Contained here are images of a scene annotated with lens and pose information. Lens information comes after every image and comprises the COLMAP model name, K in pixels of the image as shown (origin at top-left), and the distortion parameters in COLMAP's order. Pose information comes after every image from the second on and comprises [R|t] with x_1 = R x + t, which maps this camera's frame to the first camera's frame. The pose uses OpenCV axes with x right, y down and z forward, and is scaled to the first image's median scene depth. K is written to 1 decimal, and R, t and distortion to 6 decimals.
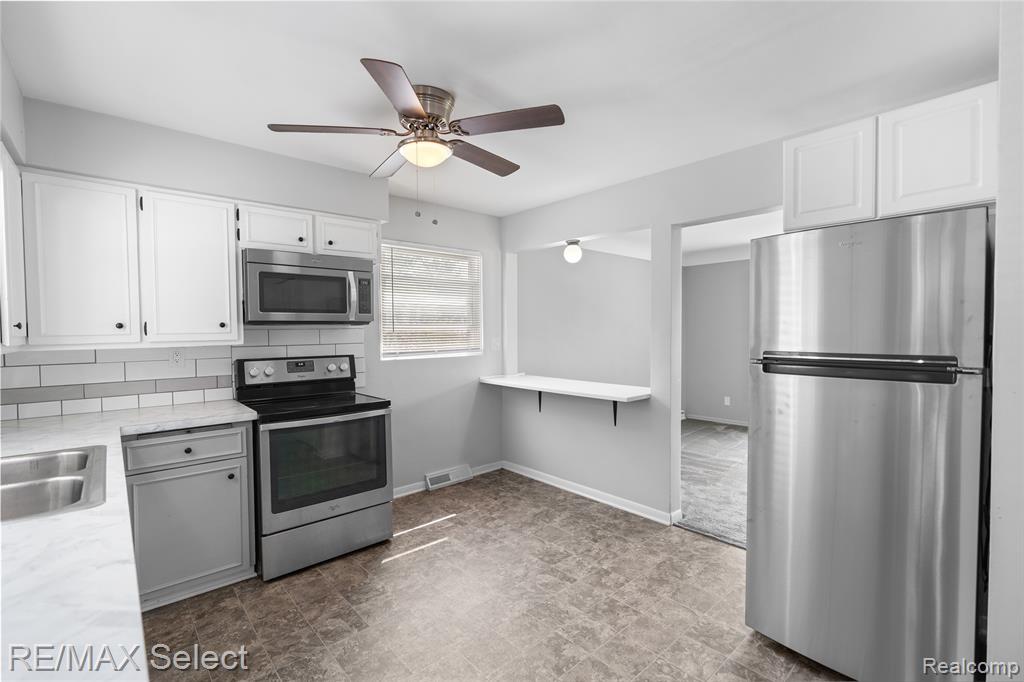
lens RADIAL K [[455.4, 0, 517.1], [0, 455.4, 346.2], [0, 0, 1]] dist [-0.002143, 0.000494]
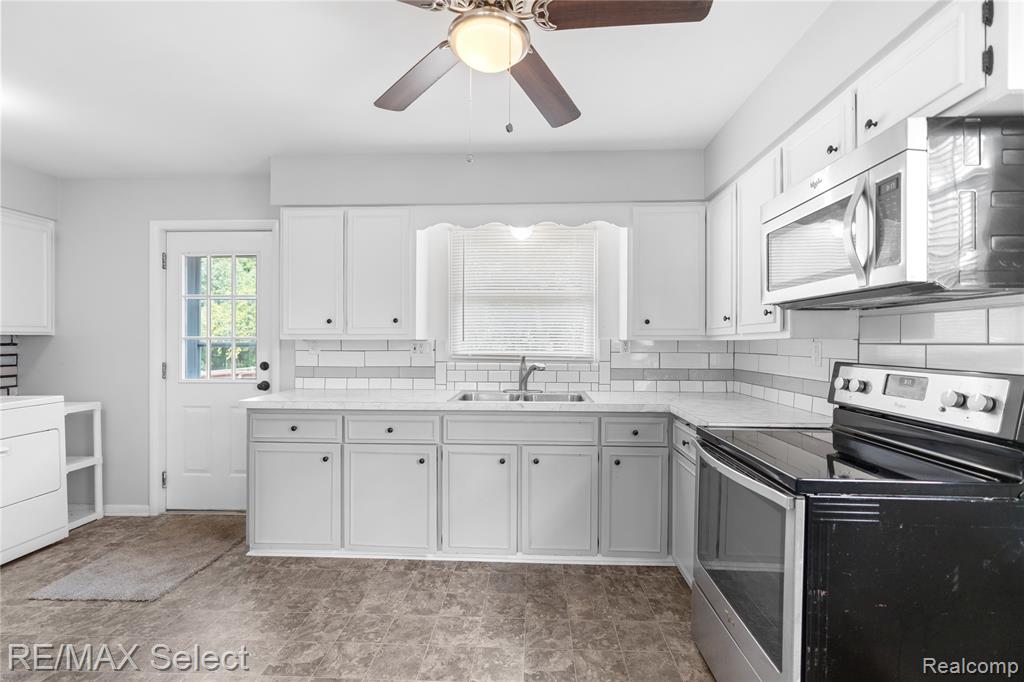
lens RADIAL K [[458.2, 0, 517.7], [0, 458.2, 340.8], [0, 0, 1]] dist [-0.004762, 0.001081]
pose [[-0.694058, 0.006319, -0.719892, 0.179719], [-0.021089, 0.999354, 0.029104, -0.010347], [0.719610, 0.035381, -0.693476, 1.042200]]
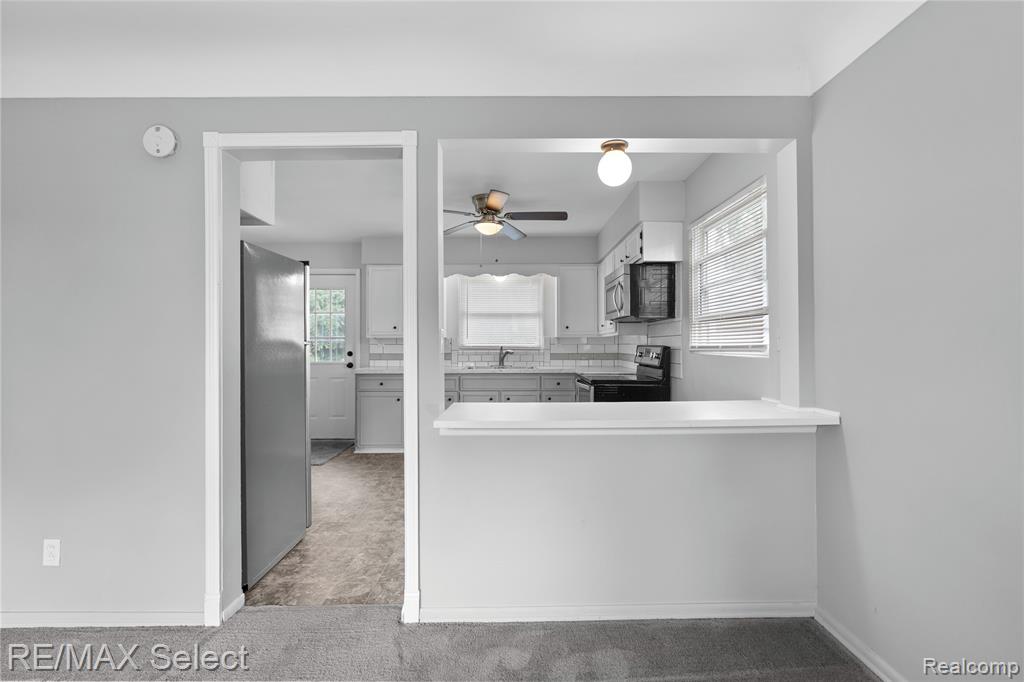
lens RADIAL K [[458.2, 0, 517.7], [0, 458.2, 340.8], [0, 0, 1]] dist [-0.004762, 0.001081]
pose [[-0.657171, 0.004002, -0.753731, 0.761100], [-0.017610, 0.999631, 0.020661, -0.009444], [0.753536, 0.026851, -0.656858, 1.583624]]
